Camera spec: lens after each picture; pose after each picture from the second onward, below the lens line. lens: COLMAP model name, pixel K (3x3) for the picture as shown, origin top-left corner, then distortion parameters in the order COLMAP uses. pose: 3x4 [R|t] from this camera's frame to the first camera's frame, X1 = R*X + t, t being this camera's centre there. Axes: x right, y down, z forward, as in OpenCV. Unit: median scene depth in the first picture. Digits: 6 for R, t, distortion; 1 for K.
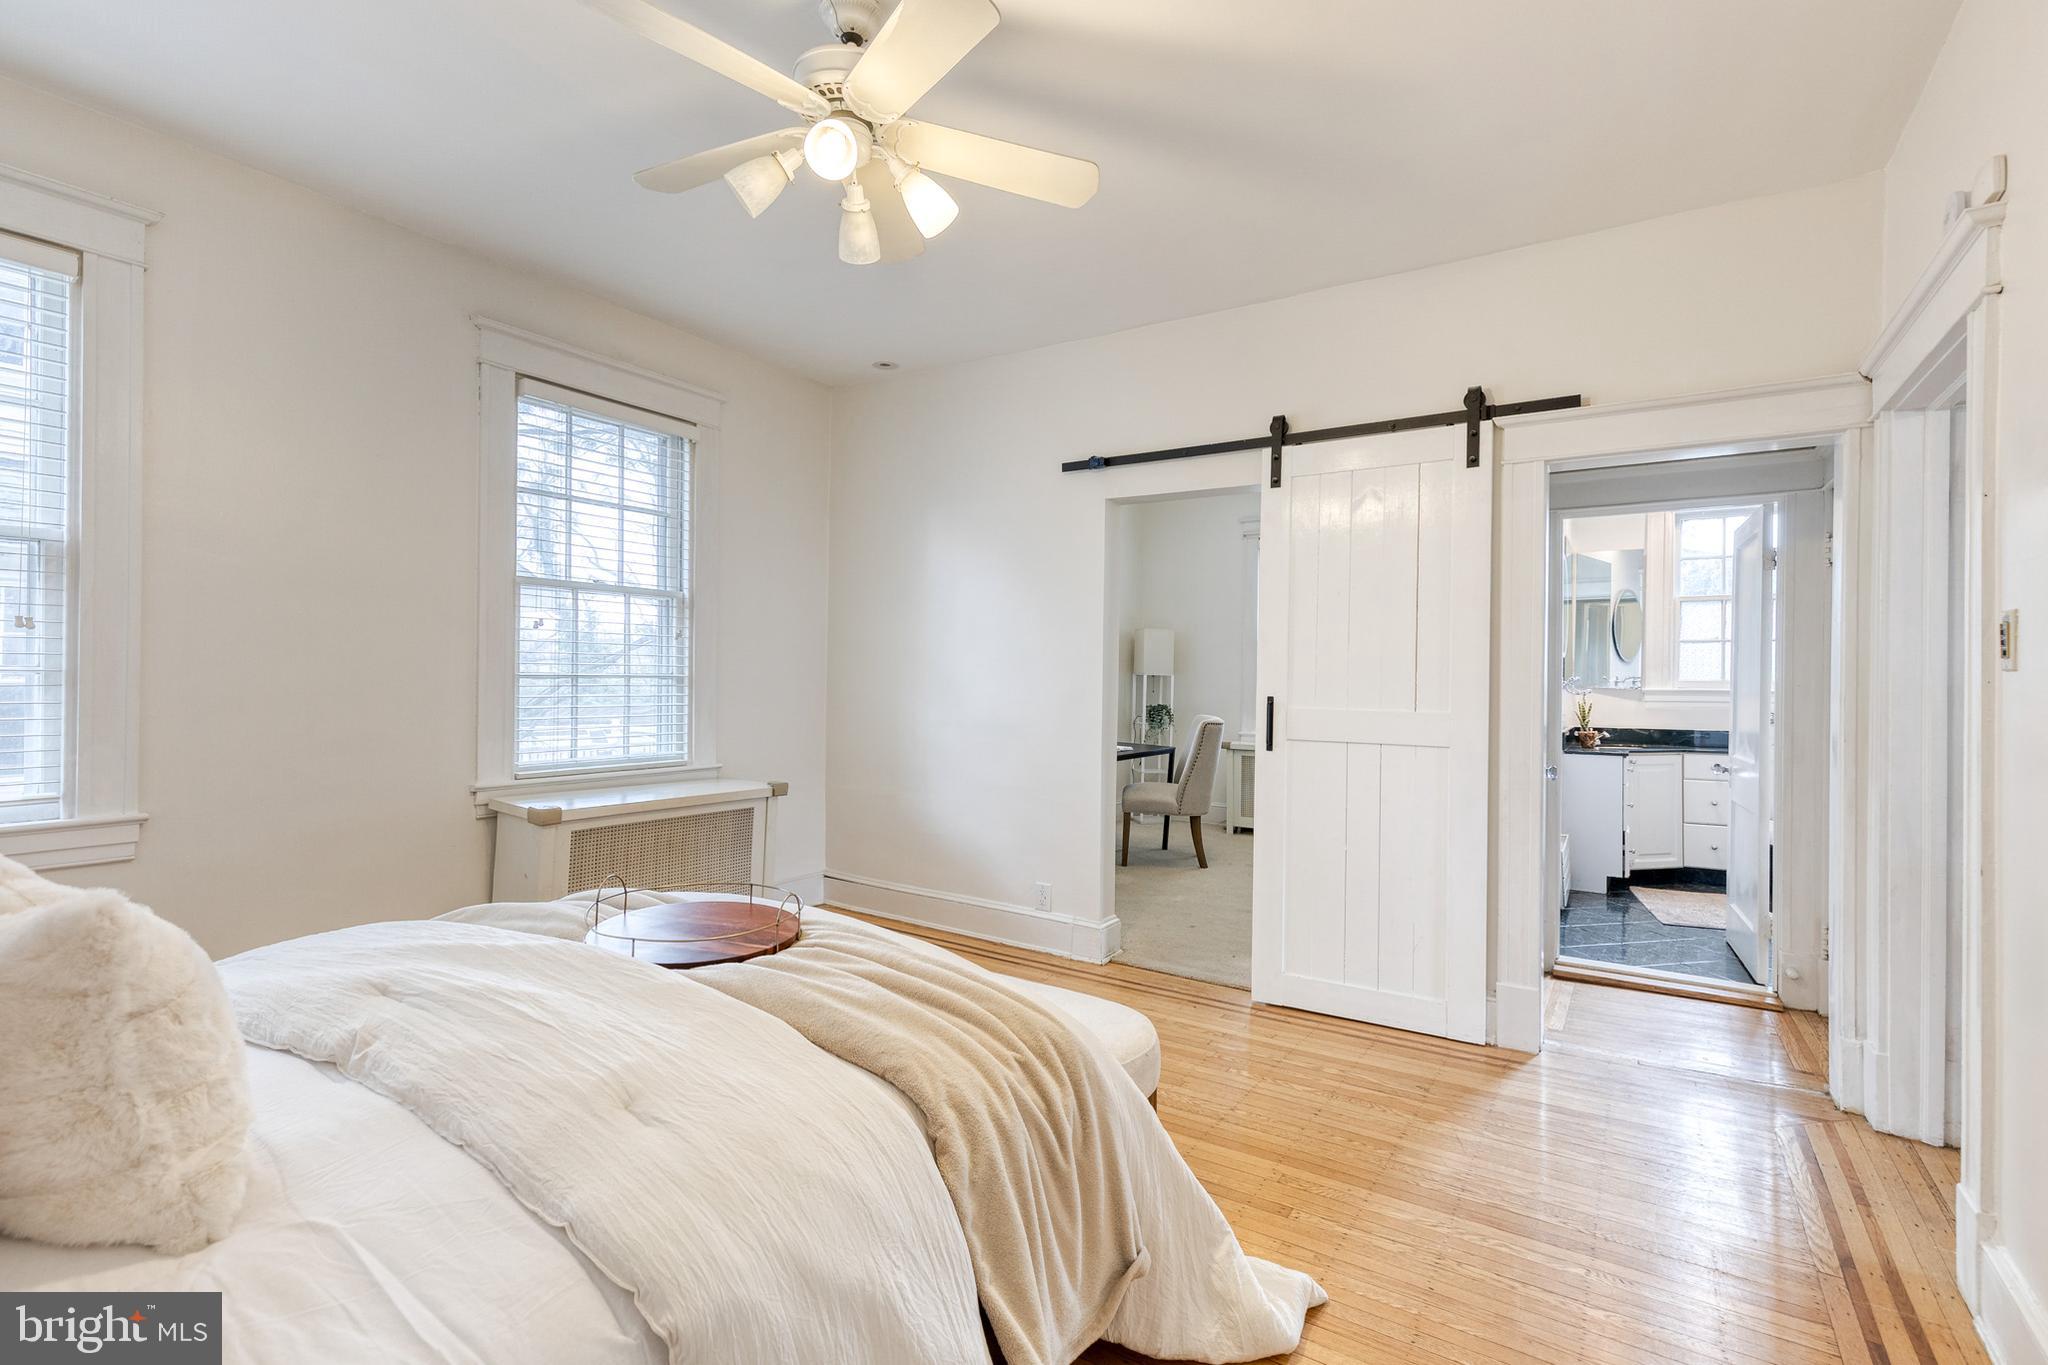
lens RADIAL K [[921.0, 0, 1024.2], [0, 921.0, 683.4], [0, 0, 1]] dist [0.007627, 0.000144]
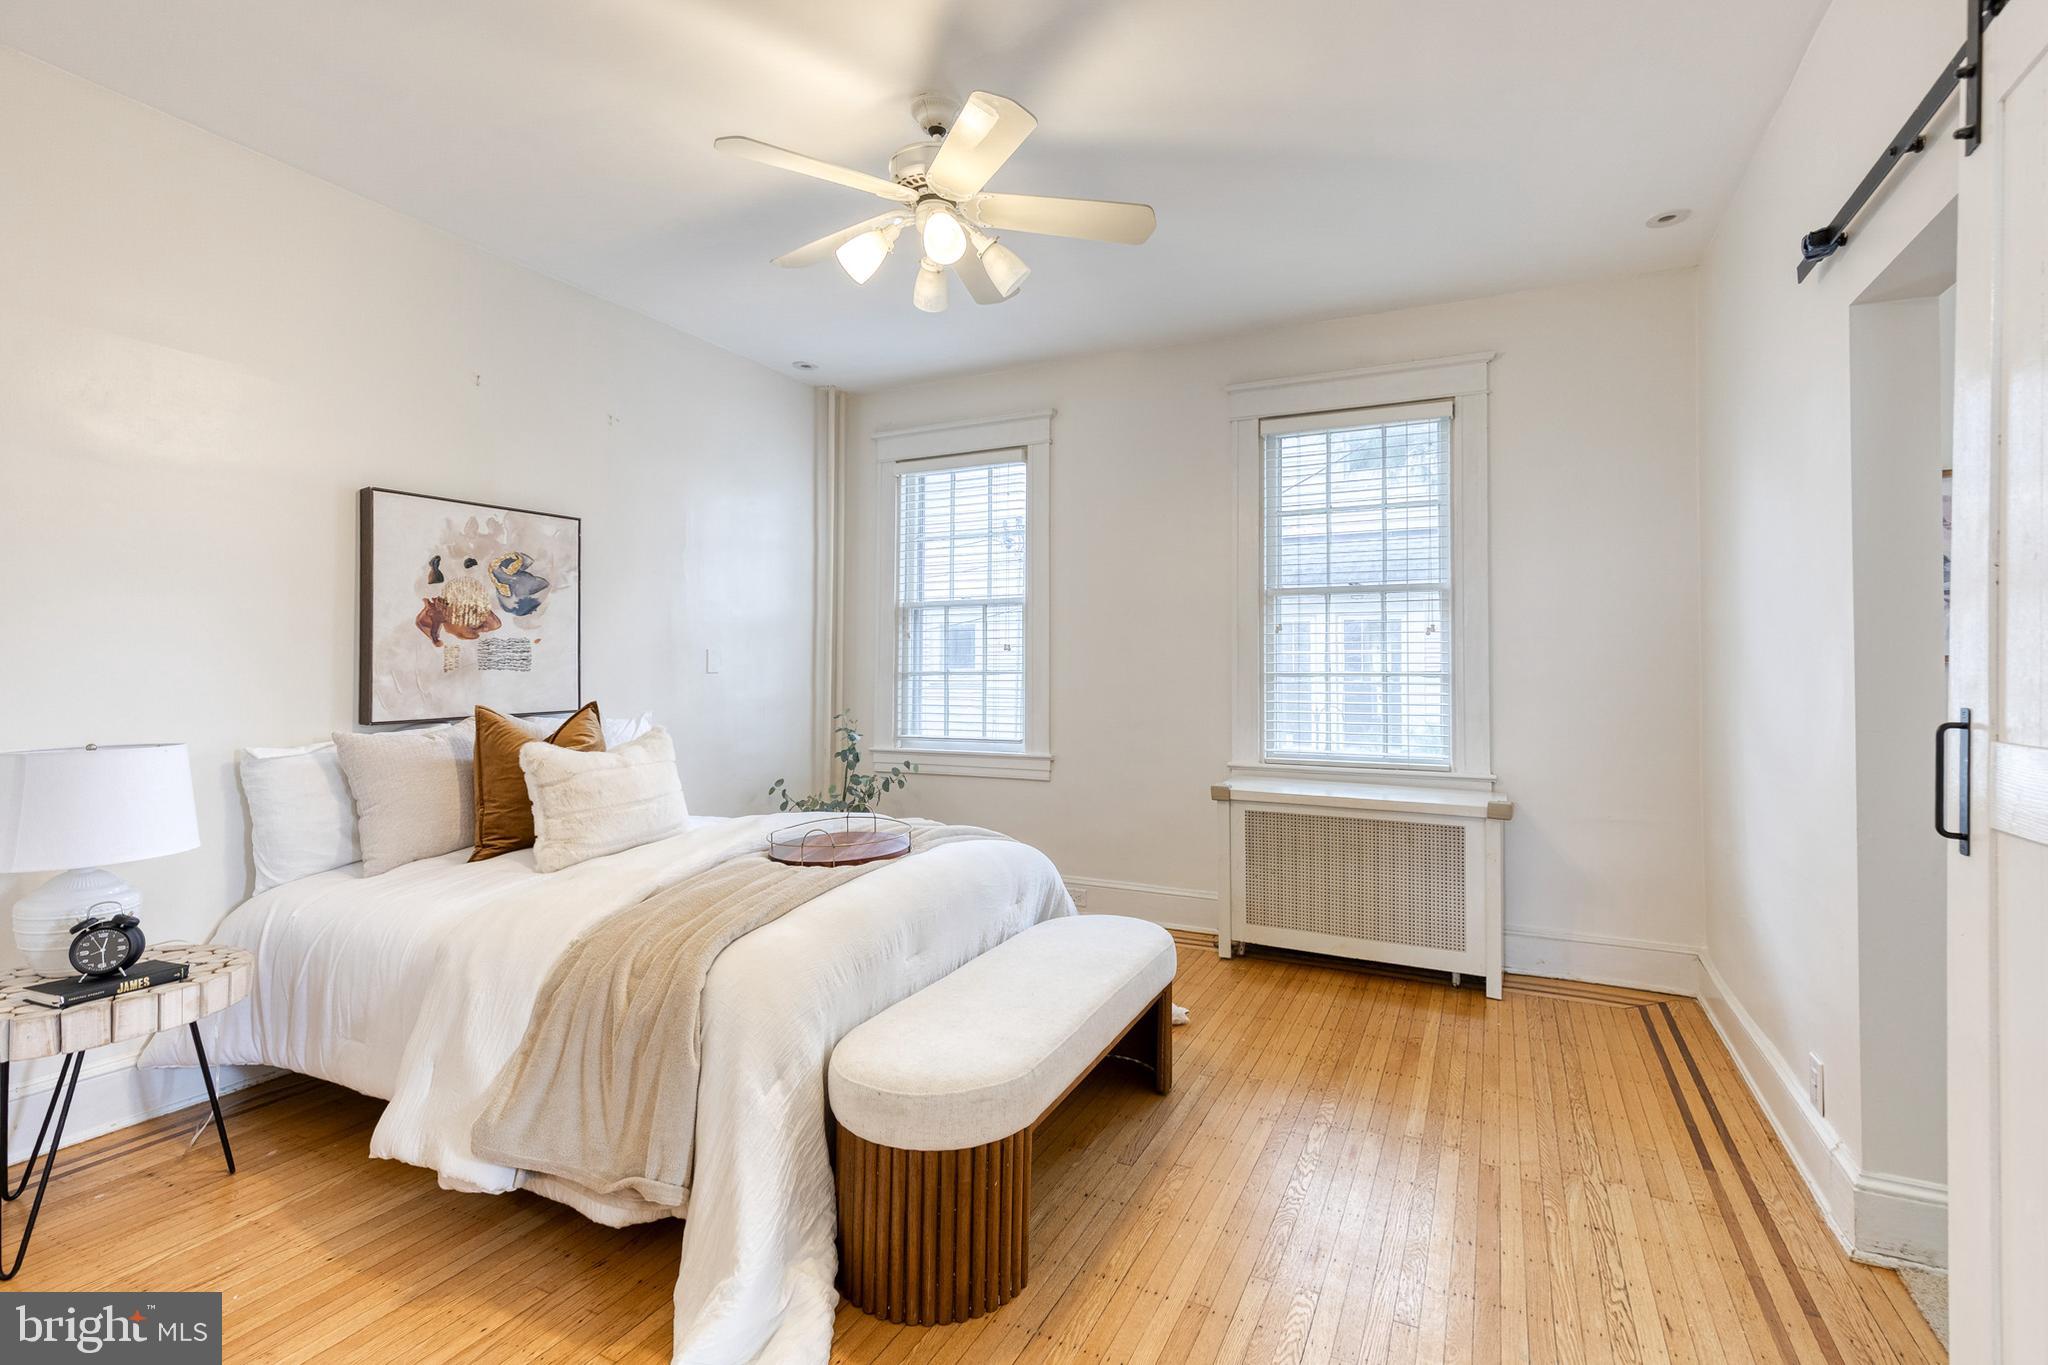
lens RADIAL K [[921.0, 0, 1028.1], [0, 921.0, 667.9], [0, 0, 1]] dist [0.007627, 0.000144]
pose [[0.126437, -0.015724, -0.991850, 0.553633], [-0.006996, 0.999835, -0.016743, 0.004736], [0.991950, 0.009056, 0.126307, 0.536029]]
